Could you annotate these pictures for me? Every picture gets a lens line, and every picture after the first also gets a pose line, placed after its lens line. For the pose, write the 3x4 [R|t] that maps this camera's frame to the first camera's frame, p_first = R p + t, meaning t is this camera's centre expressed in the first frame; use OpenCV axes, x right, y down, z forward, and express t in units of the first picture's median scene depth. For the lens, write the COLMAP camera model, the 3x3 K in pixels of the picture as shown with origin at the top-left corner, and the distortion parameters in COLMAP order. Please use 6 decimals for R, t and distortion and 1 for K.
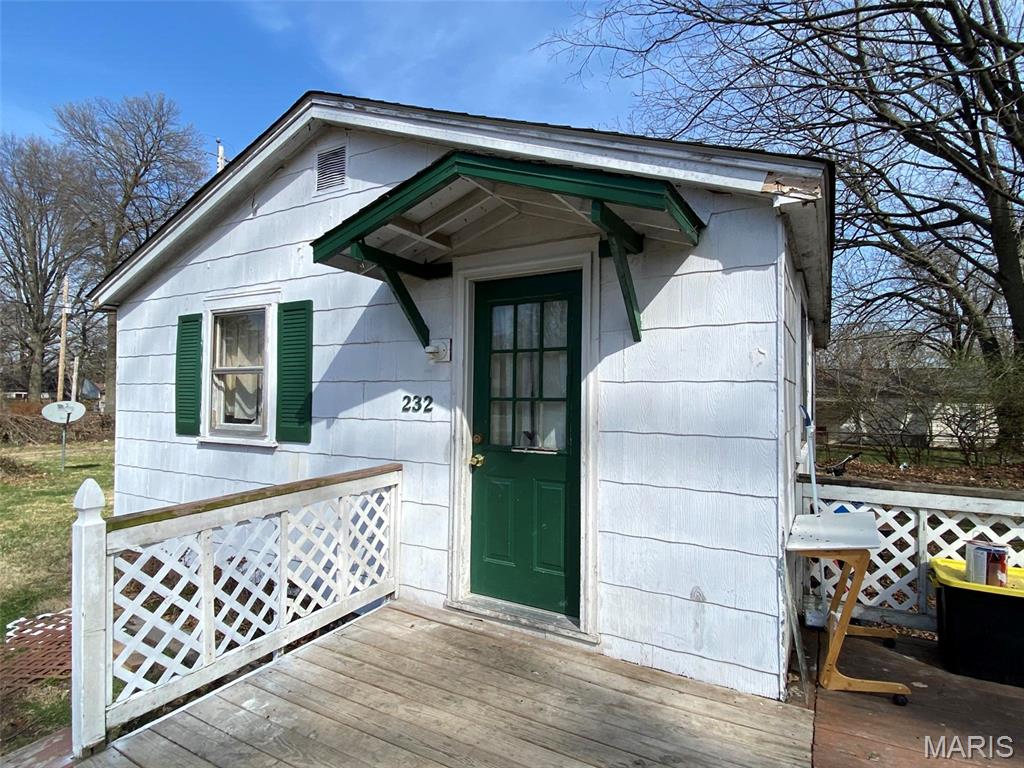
lens RADIAL K [[536.1, 0, 515.9], [0, 536.1, 387.9], [0, 0, 1]] dist [0.013179, -0.000871]
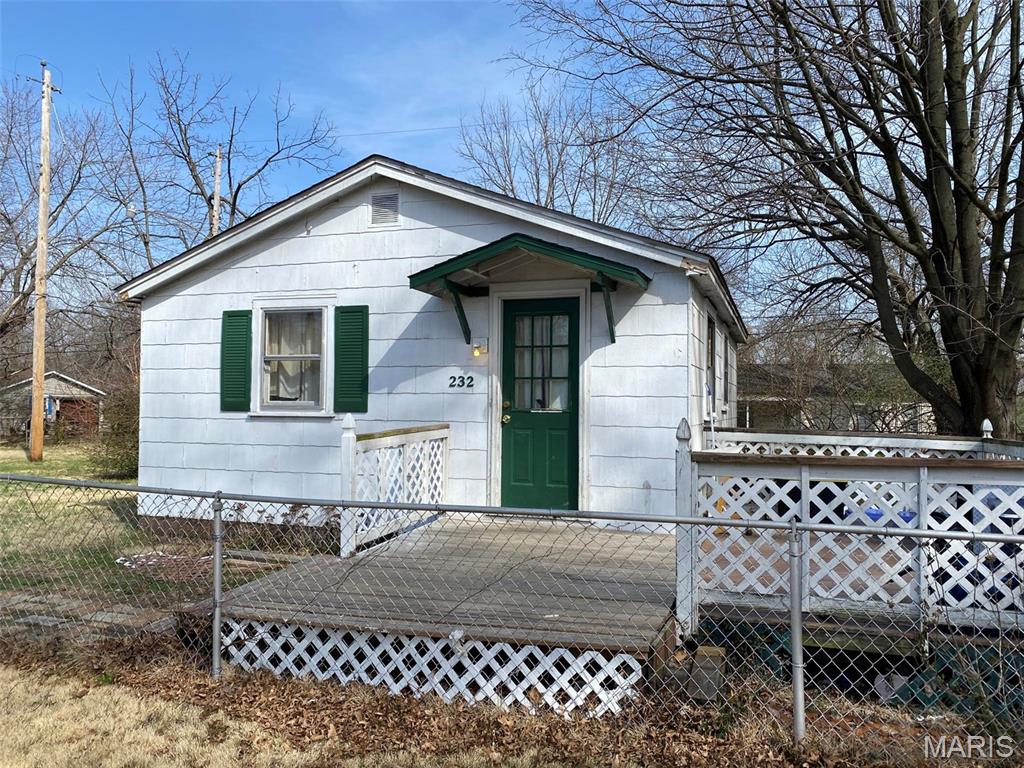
lens RADIAL K [[774.5, 0, 516.2], [0, 774.5, 392.5], [0, 0, 1]] dist [0.030840, -0.040968]
pose [[0.982352, 0.000958, 0.187040, -0.444197], [-0.002217, 0.999976, 0.006520, 0.046196], [-0.187030, -0.006819, 0.982331, -1.126450]]
